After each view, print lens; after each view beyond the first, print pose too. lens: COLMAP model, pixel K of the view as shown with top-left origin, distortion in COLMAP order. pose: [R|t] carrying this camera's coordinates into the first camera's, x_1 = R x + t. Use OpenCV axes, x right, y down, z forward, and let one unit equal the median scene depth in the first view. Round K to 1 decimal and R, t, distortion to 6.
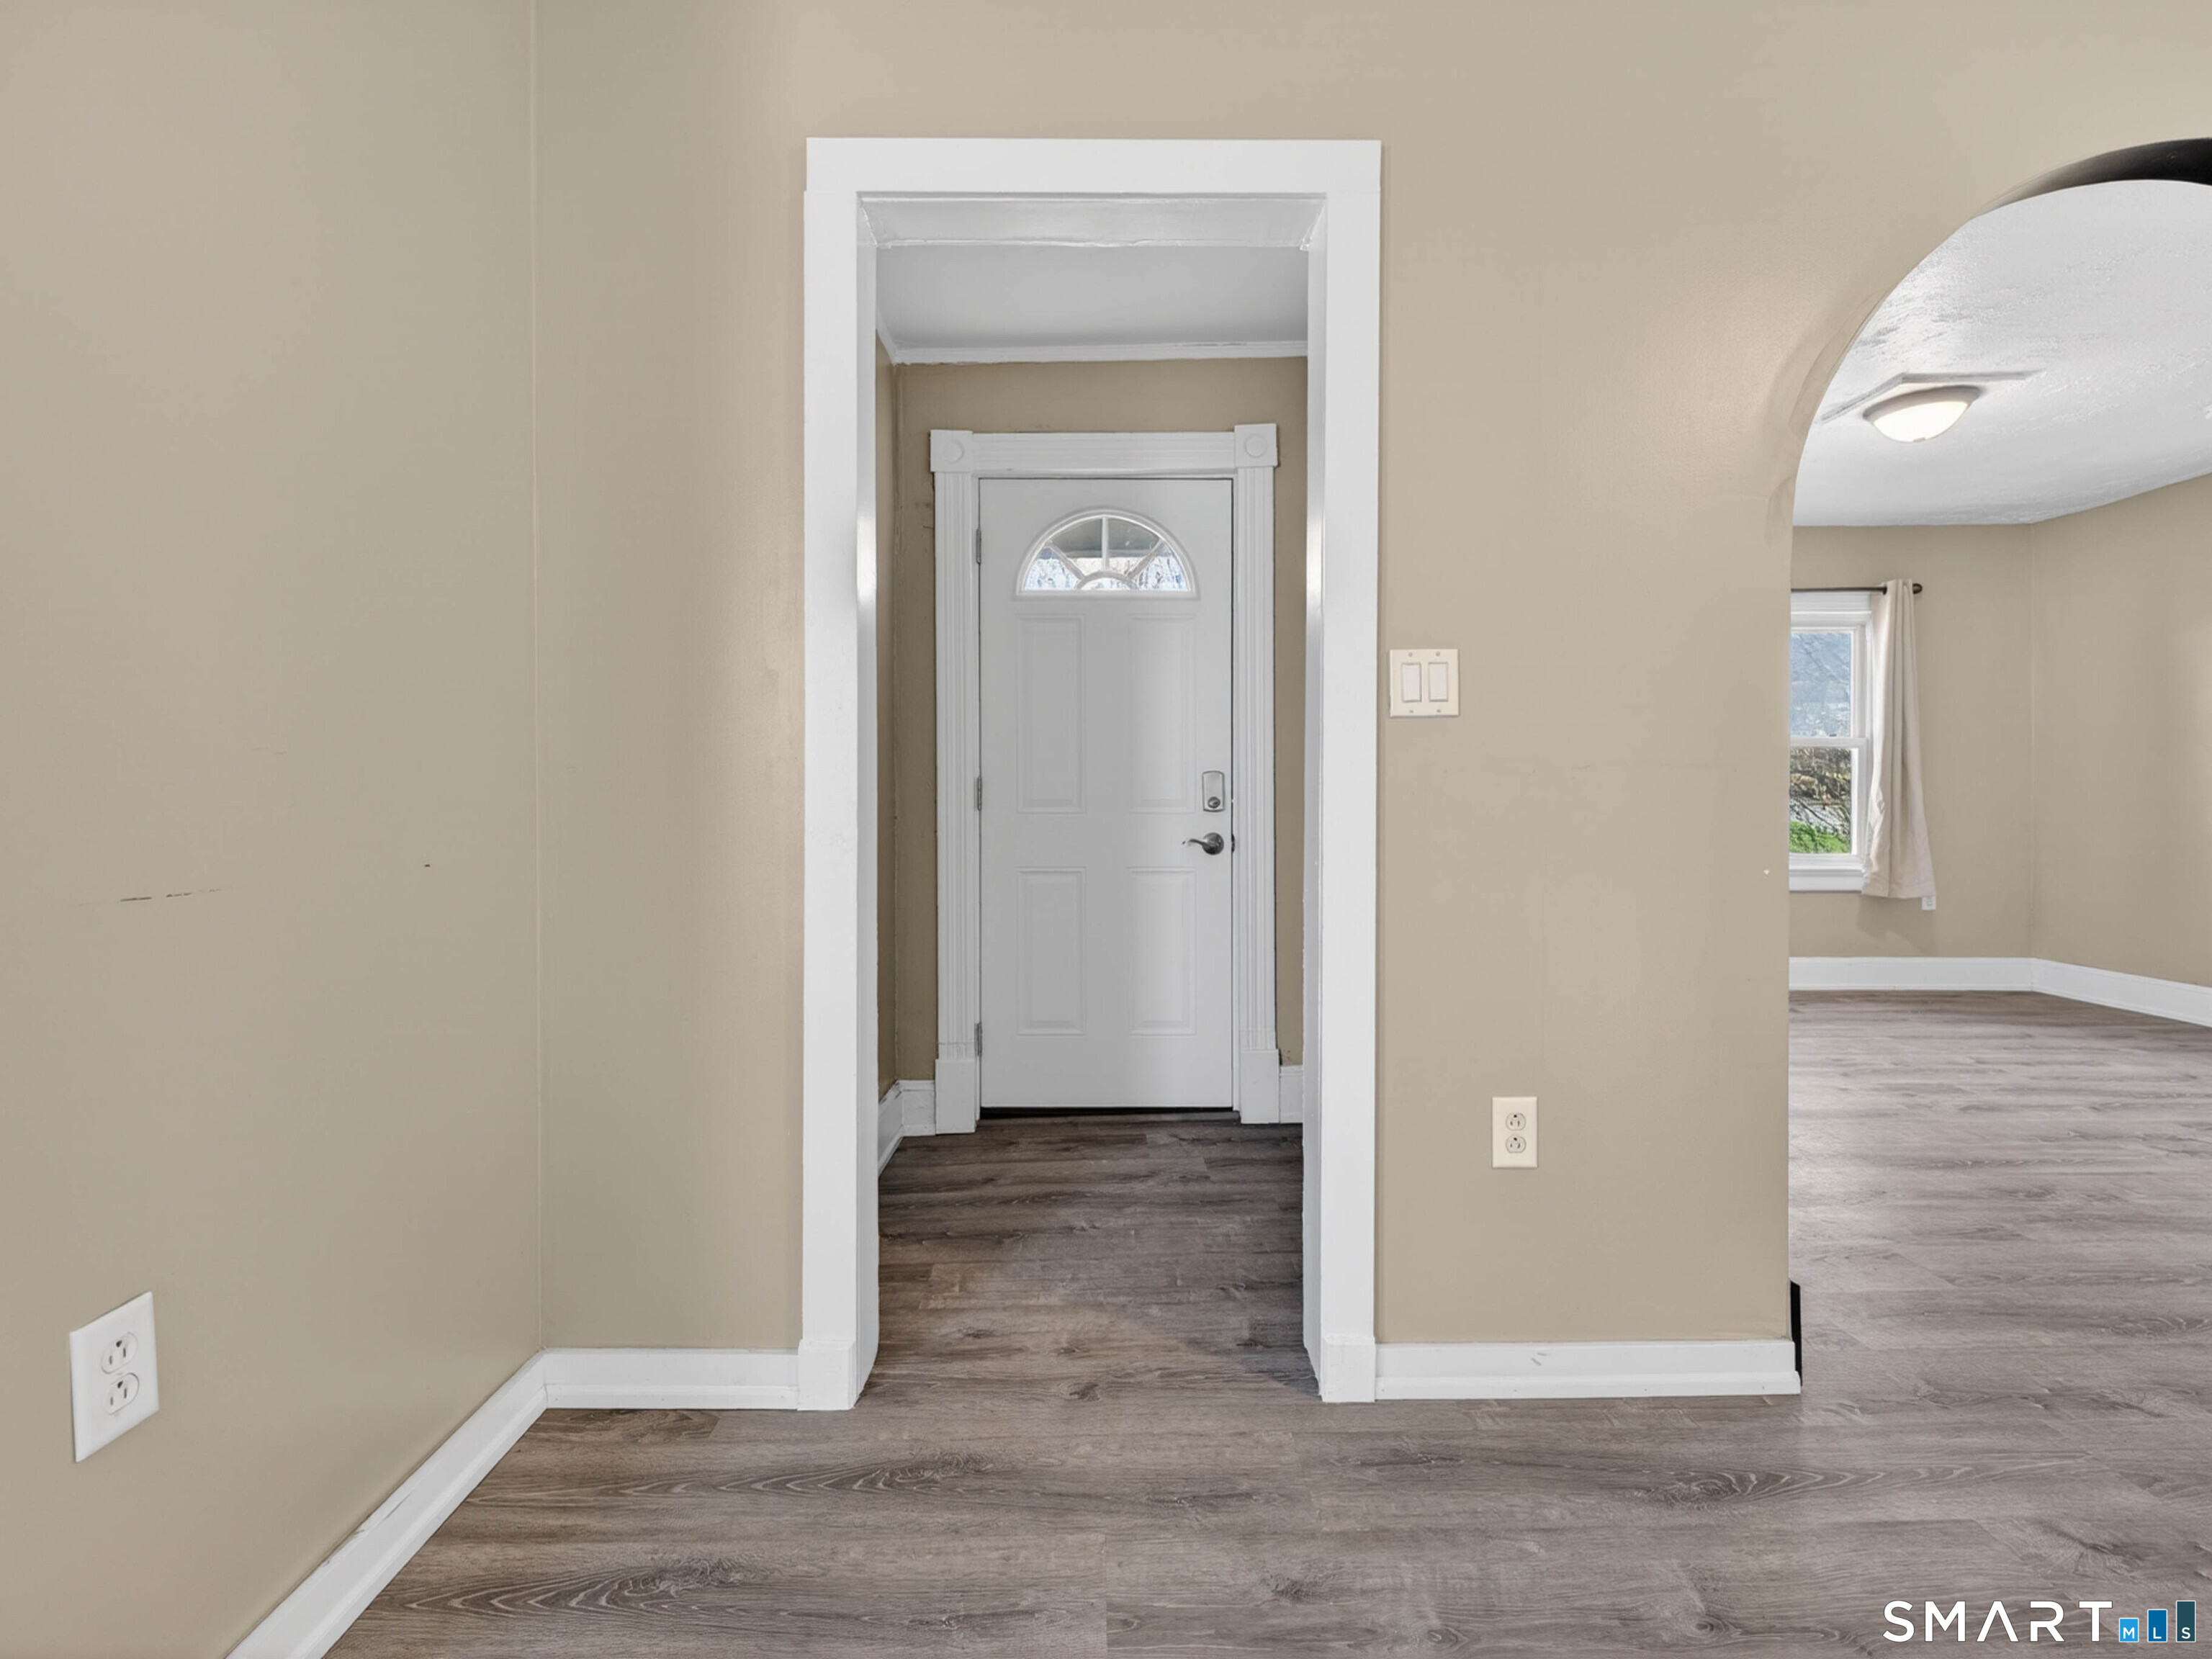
lens RADIAL K [[1044.3, 0, 1113.2], [0, 1044.3, 803.8], [0, 0, 1]] dist [0.002622, 0.000596]
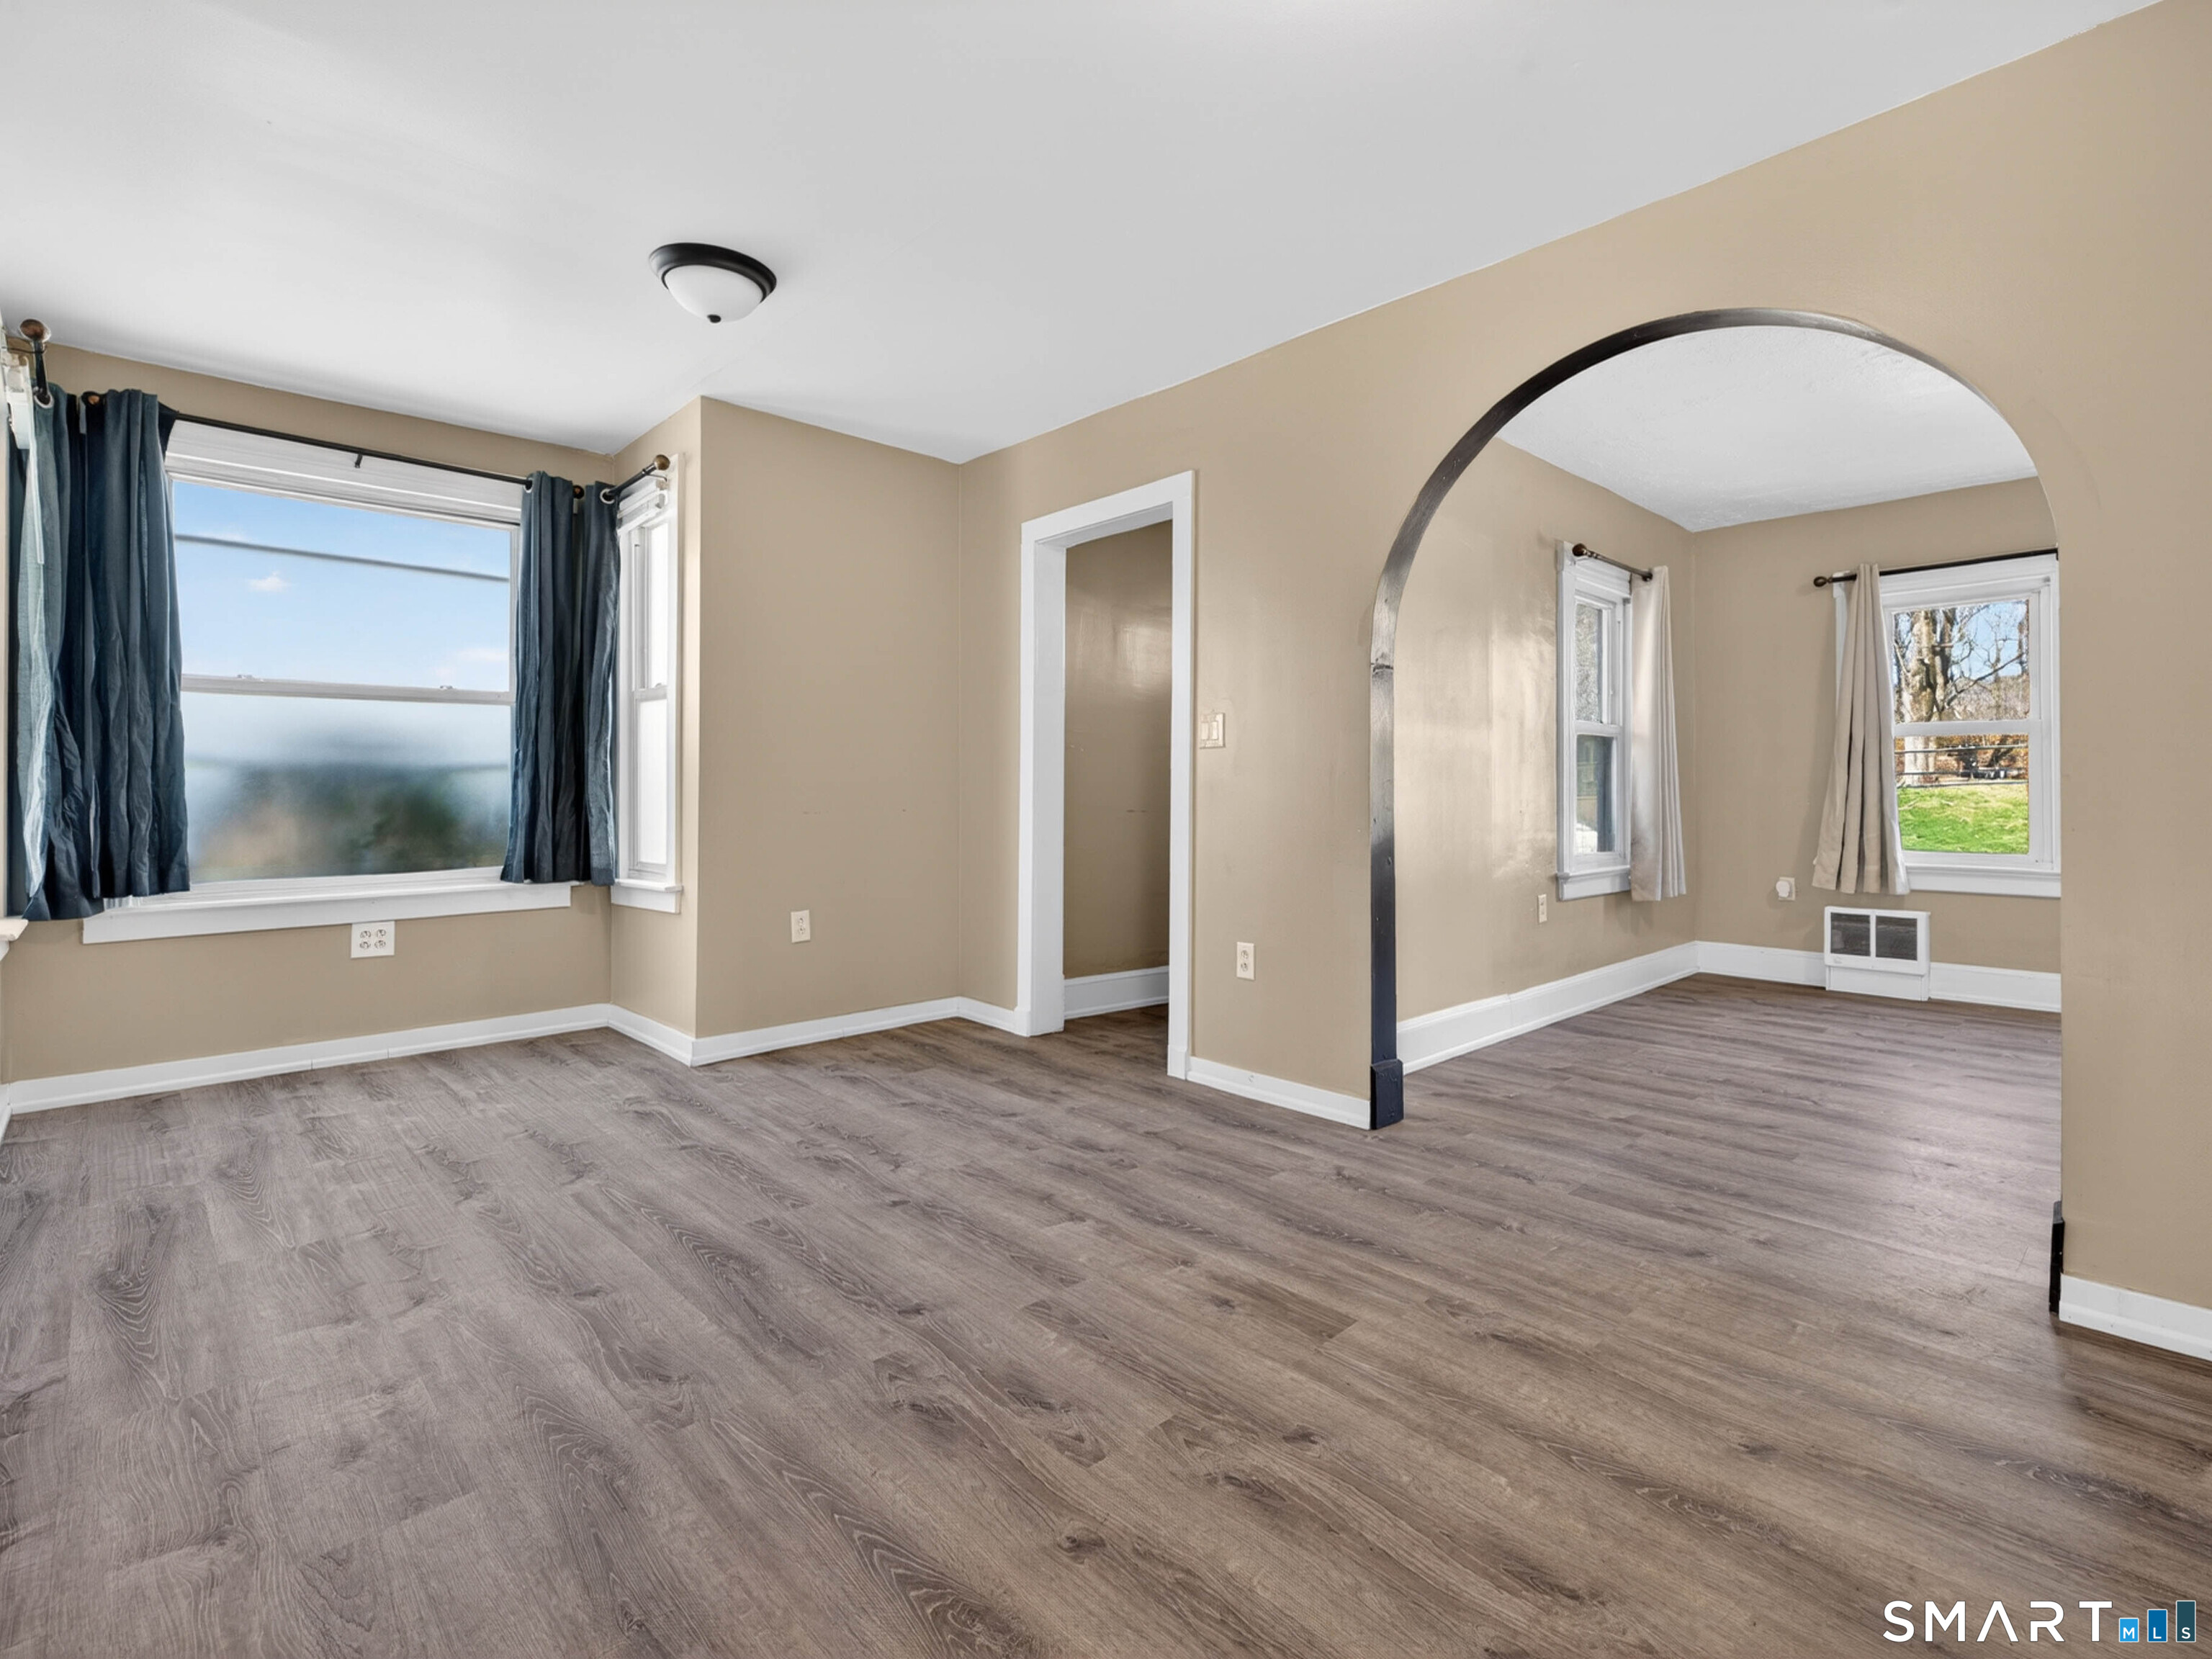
lens RADIAL K [[1044.3, 0, 1113.2], [0, 1044.3, 803.8], [0, 0, 1]] dist [0.002622, 0.000596]
pose [[0.666731, 0.005577, -0.745277, 1.685765], [-0.009806, 0.999951, -0.001290, 0.029211], [0.745234, 0.008168, 0.666754, -0.481792]]
